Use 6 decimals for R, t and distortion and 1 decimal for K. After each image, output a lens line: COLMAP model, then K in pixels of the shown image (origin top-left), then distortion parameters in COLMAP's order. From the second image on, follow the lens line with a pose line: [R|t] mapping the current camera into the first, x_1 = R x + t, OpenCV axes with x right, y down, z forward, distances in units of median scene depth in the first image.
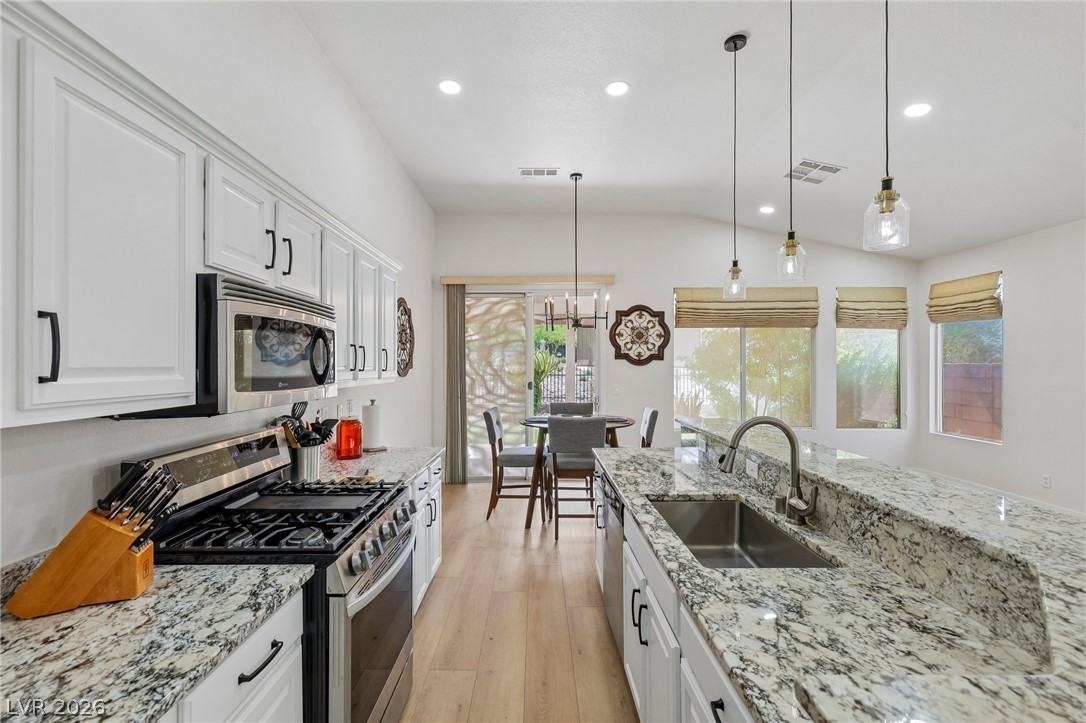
lens RADIAL K [[470.4, 0, 536.1], [0, 470.4, 364.4], [0, 0, 1]] dist [0.000484, 0.000021]
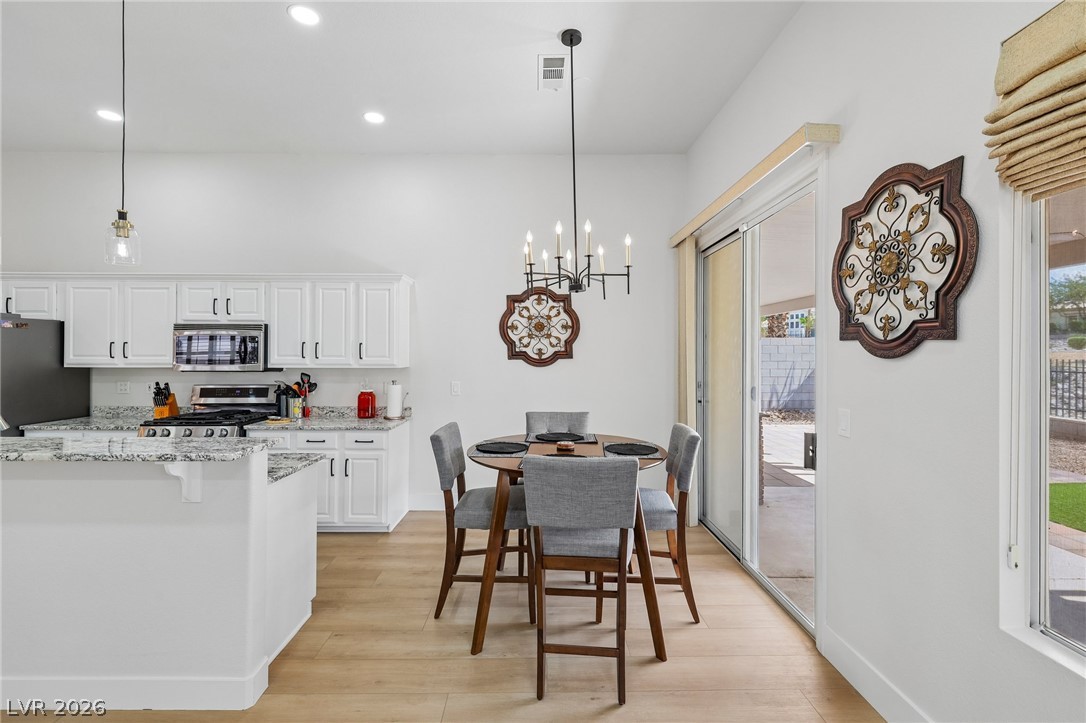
lens RADIAL K [[469.3, 0, 540.9], [0, 469.3, 349.8], [0, 0, 1]] dist [0.000546, 0.000250]
pose [[0.011502, -0.007614, -0.999905, 0.718977], [-0.000197, 0.999971, -0.007617, -0.001535], [0.999934, 0.000284, 0.011500, 1.020790]]
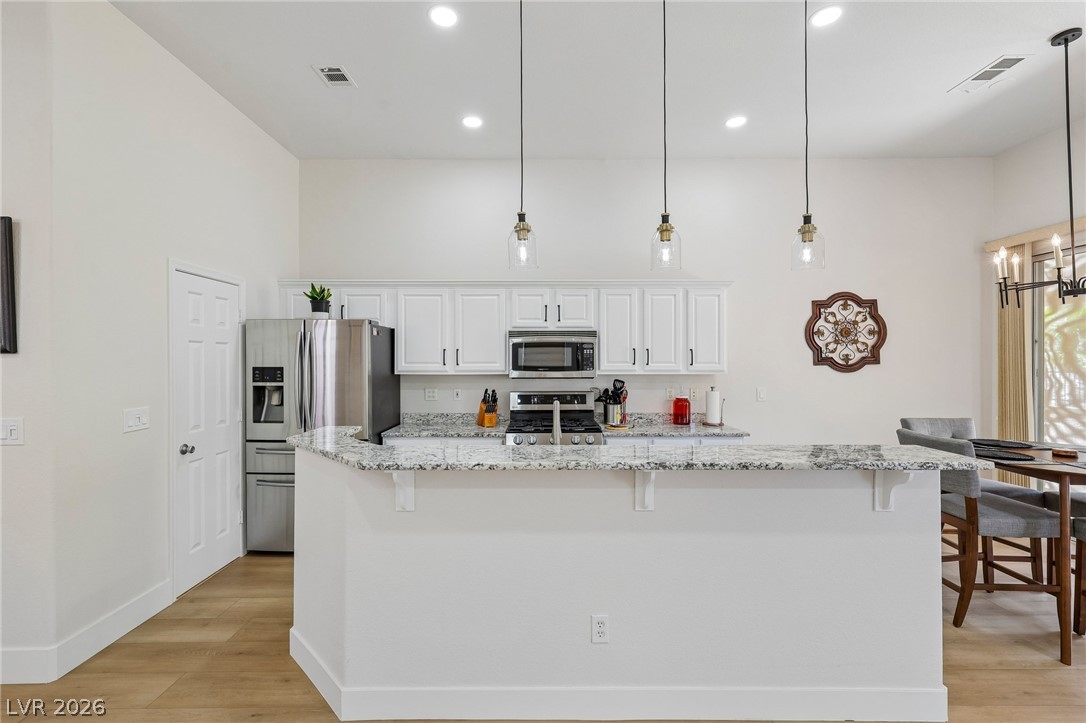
lens RADIAL K [[464.6, 0, 538.7], [0, 464.6, 358.0], [0, 0, 1]] dist [-0.000800, 0.000511]
pose [[0.003504, -0.003276, -0.999988, 0.700572], [0.003038, 0.999990, -0.003265, -0.002587], [0.999989, -0.003026, 0.003514, 0.368135]]
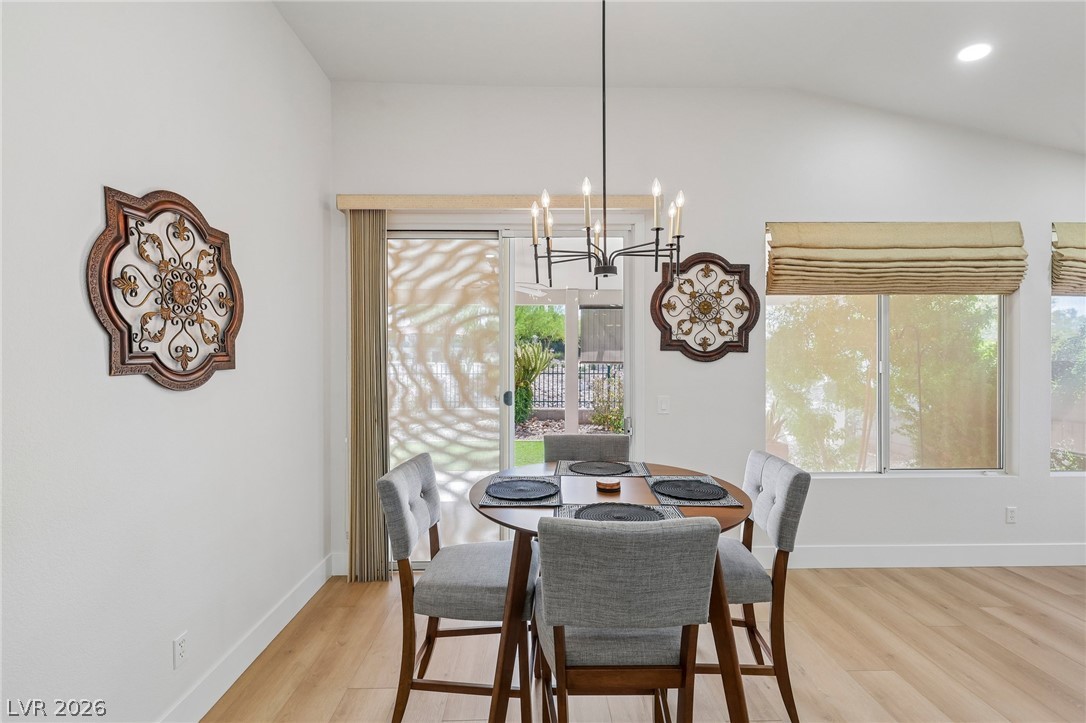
lens RADIAL K [[467.7, 0, 538.3], [0, 467.7, 365.1], [0, 0, 1]] dist [-0.000035, 0.000324]
pose [[0.999785, -0.000613, 0.020722, 0.016216], [0.000428, 0.999960, 0.008943, 0.001182], [-0.020726, -0.008932, 0.999745, 0.607809]]
